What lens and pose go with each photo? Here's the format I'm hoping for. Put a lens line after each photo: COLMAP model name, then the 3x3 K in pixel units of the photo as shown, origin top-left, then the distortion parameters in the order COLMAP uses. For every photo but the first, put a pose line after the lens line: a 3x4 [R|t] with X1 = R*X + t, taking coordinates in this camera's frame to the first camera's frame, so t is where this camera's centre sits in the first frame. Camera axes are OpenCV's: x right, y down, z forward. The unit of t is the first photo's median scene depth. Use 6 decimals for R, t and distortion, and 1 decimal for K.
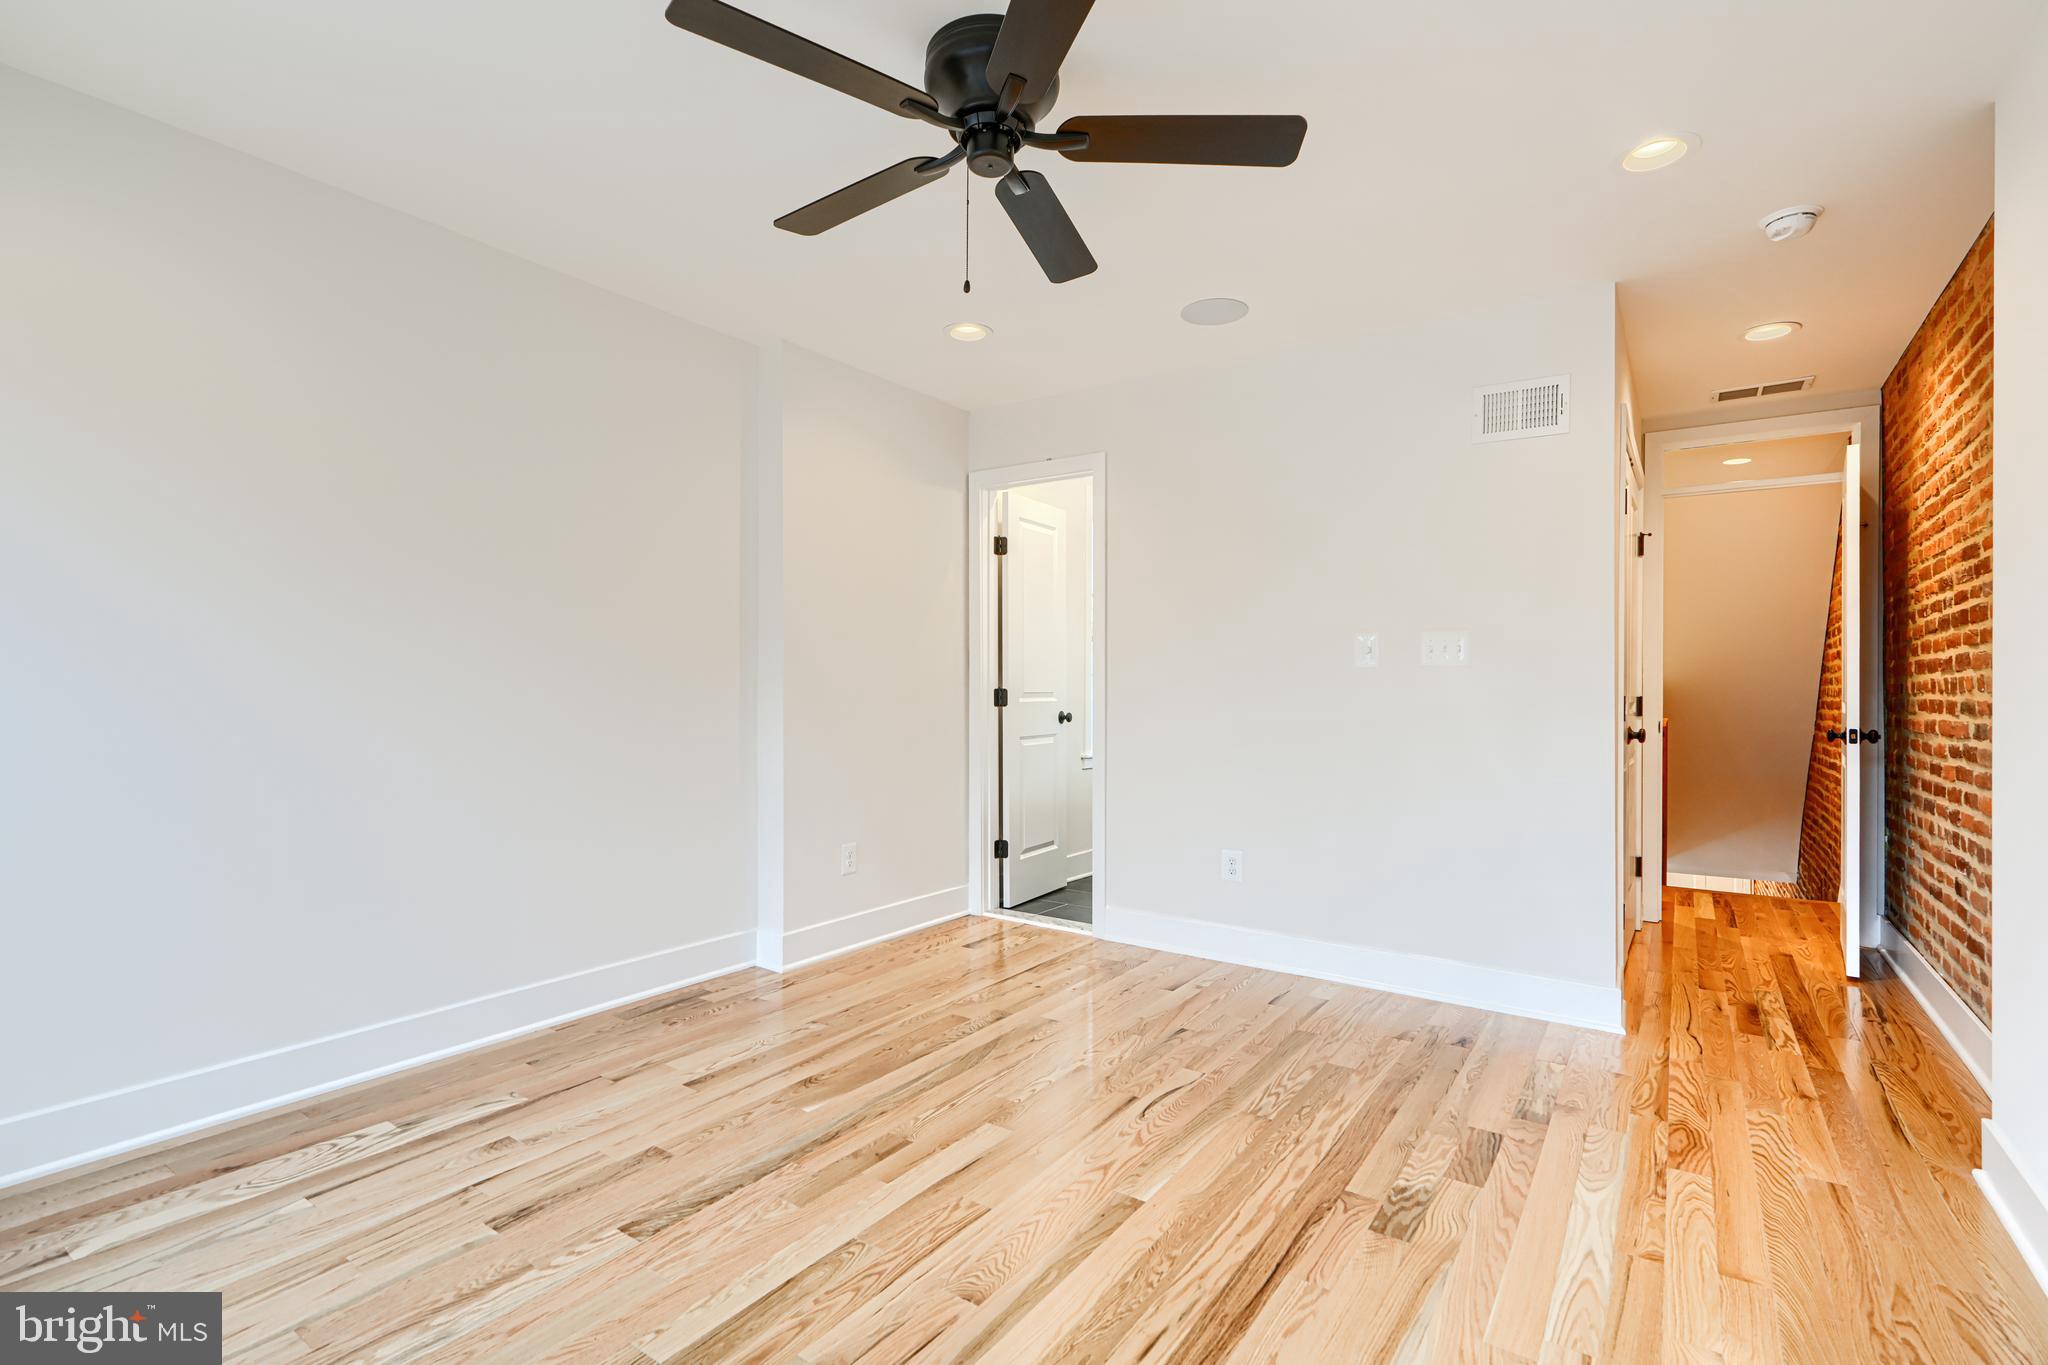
lens RADIAL K [[948.9, 0, 1027.4], [0, 948.9, 684.6], [0, 0, 1]] dist [-0.001413, 0.000031]
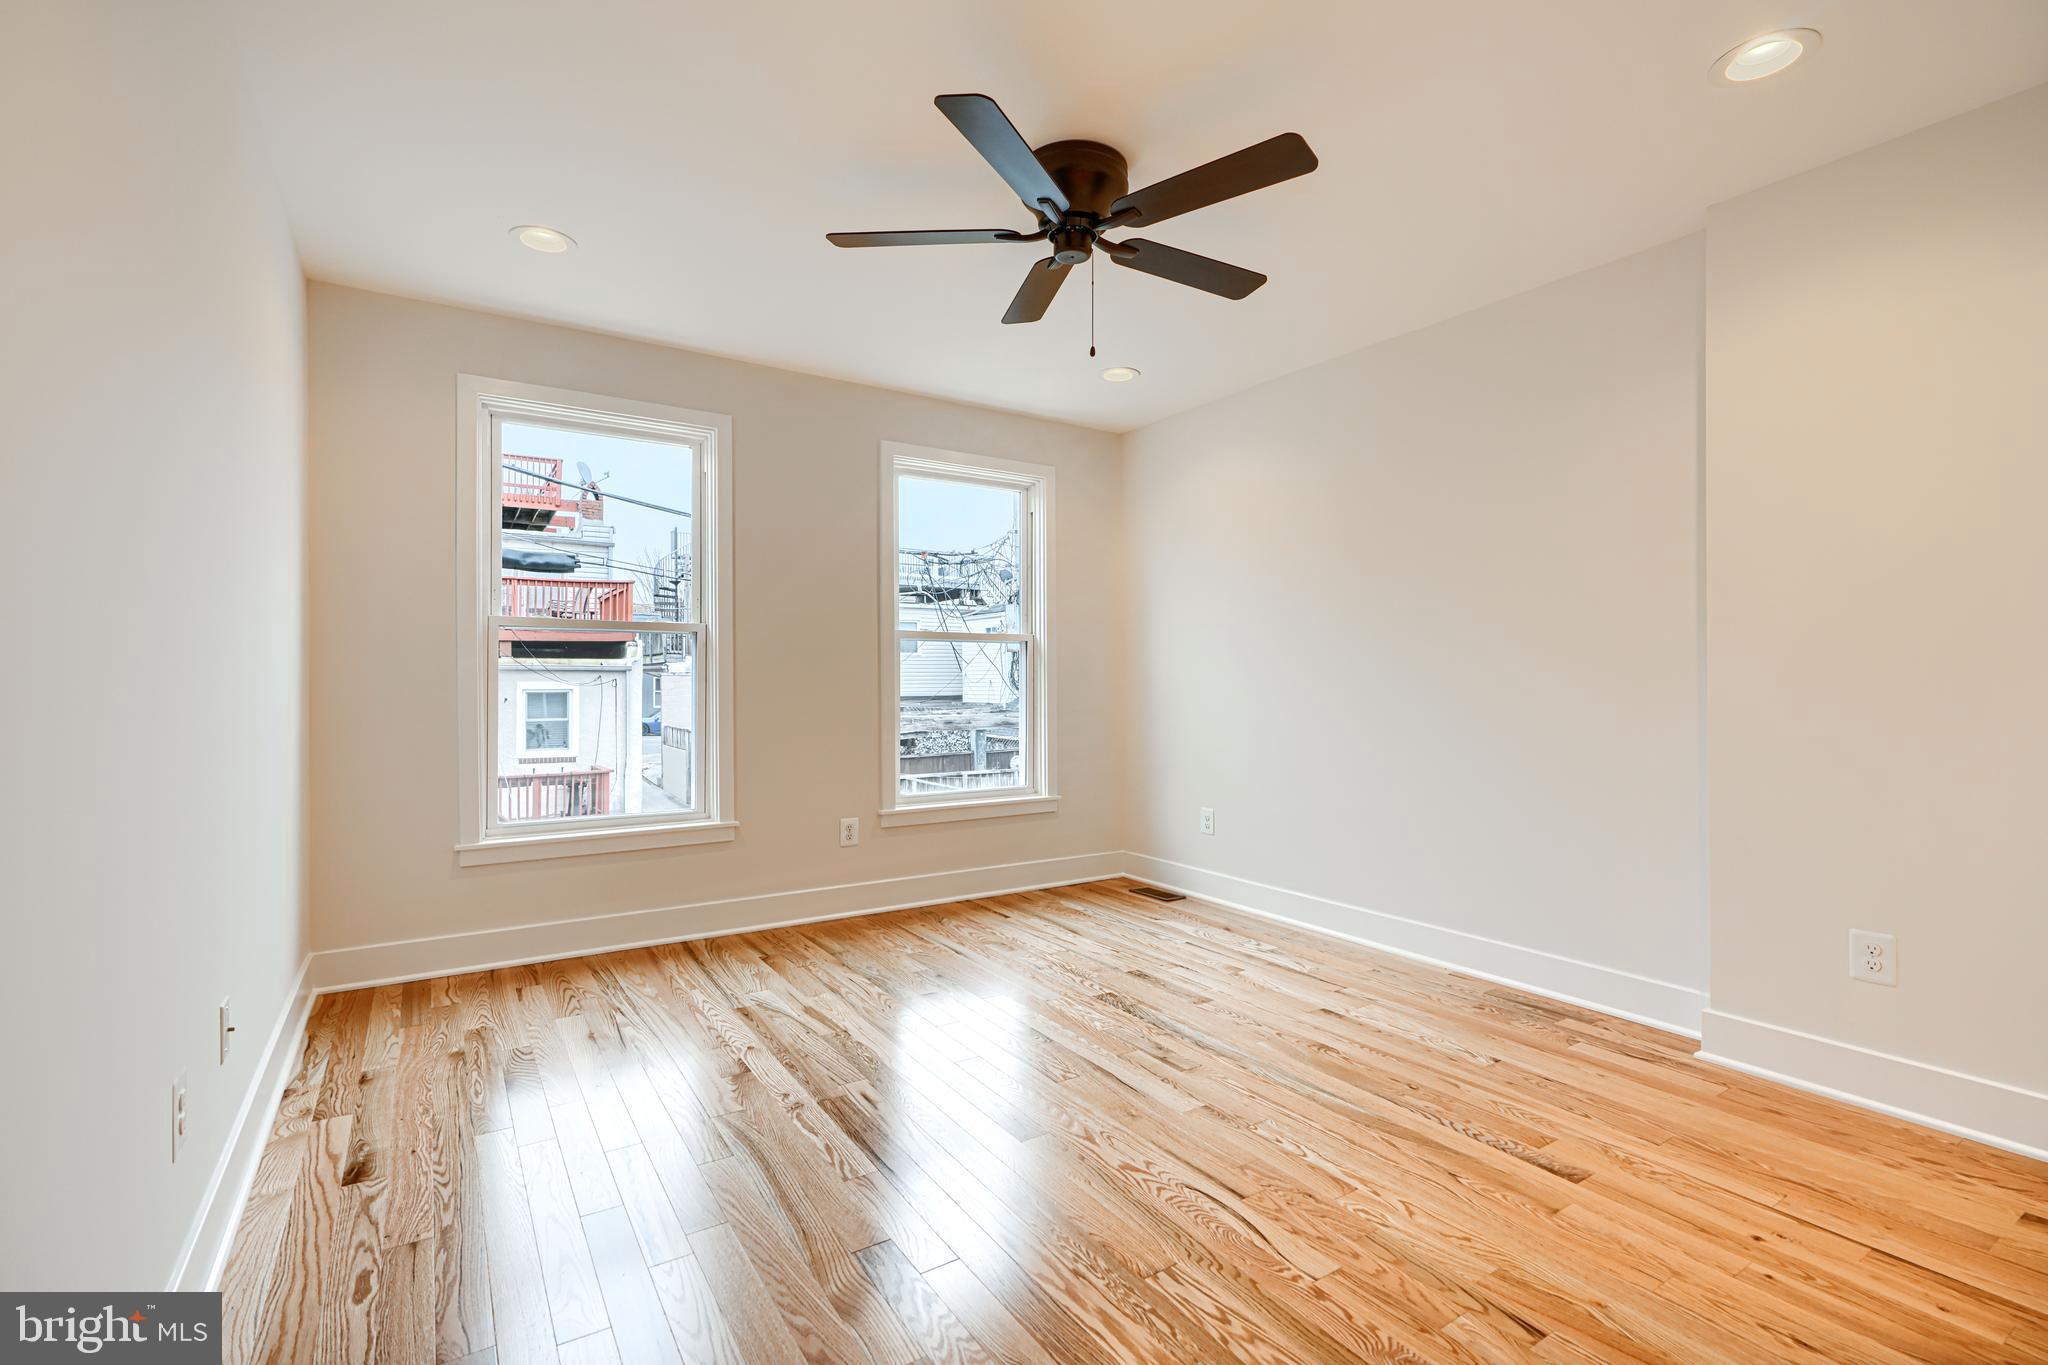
lens RADIAL K [[926.4, 0, 1014.4], [0, 926.4, 677.5], [0, 0, 1]] dist [0.001342, 0.000414]
pose [[-0.386544, -0.005976, -0.922251, 0.888757], [0.001024, 0.999976, -0.006908, 0.011460], [0.922270, -0.003614, -0.386529, 1.117490]]
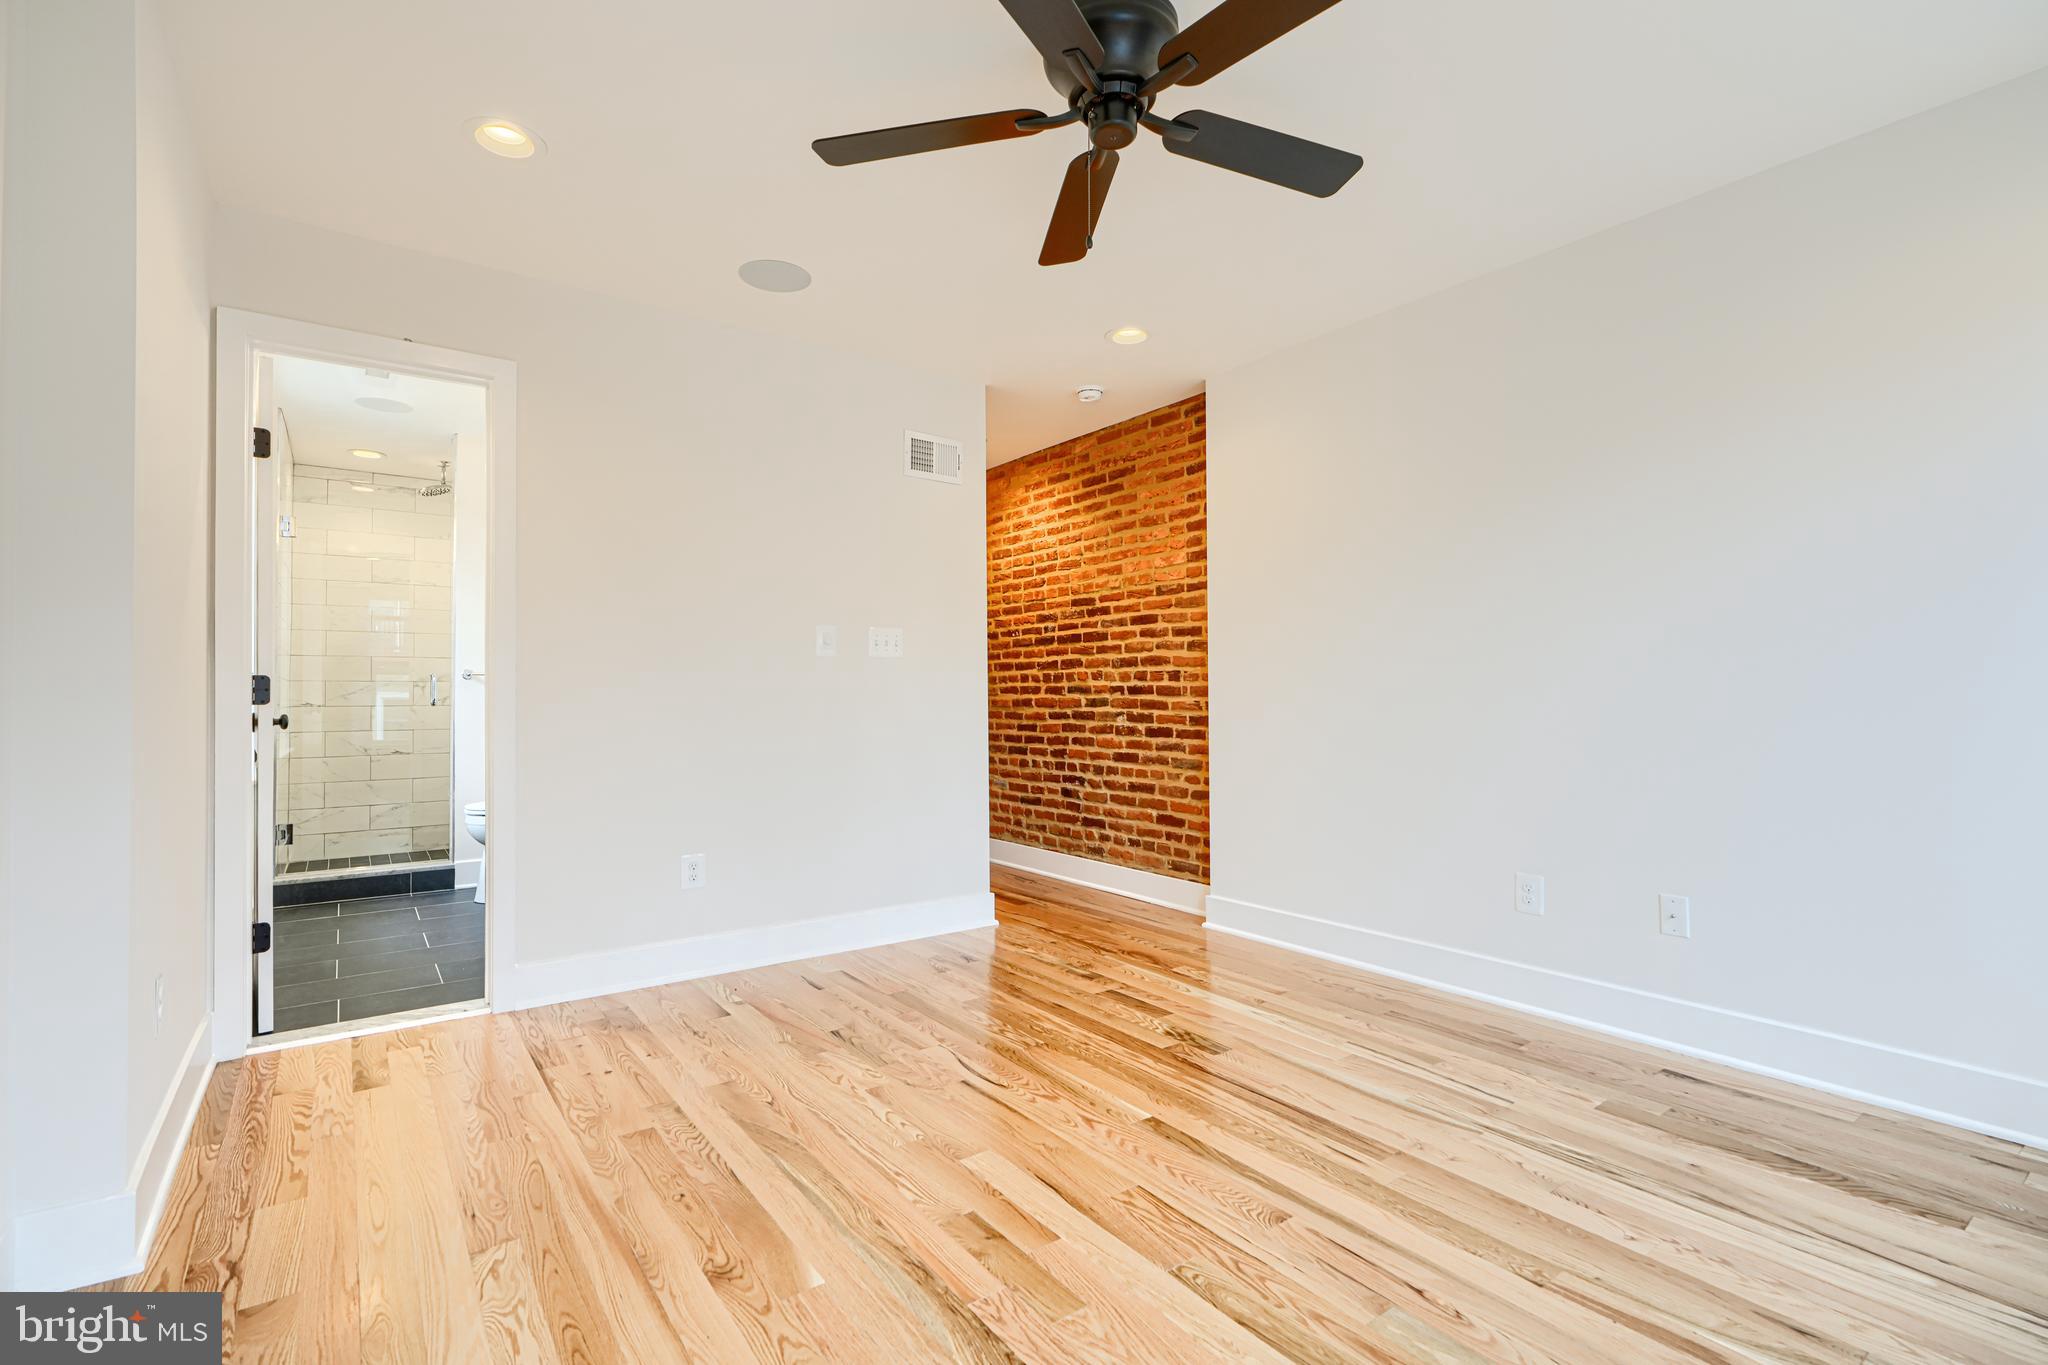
lens RADIAL K [[926.4, 0, 1014.4], [0, 926.4, 677.5], [0, 0, 1]] dist [0.001342, 0.000414]
pose [[0.331776, 0.008495, 0.943320, -0.784223], [0.001999, 0.999951, -0.009708, 0.021095], [-0.943356, 0.005106, 0.331743, 0.620758]]
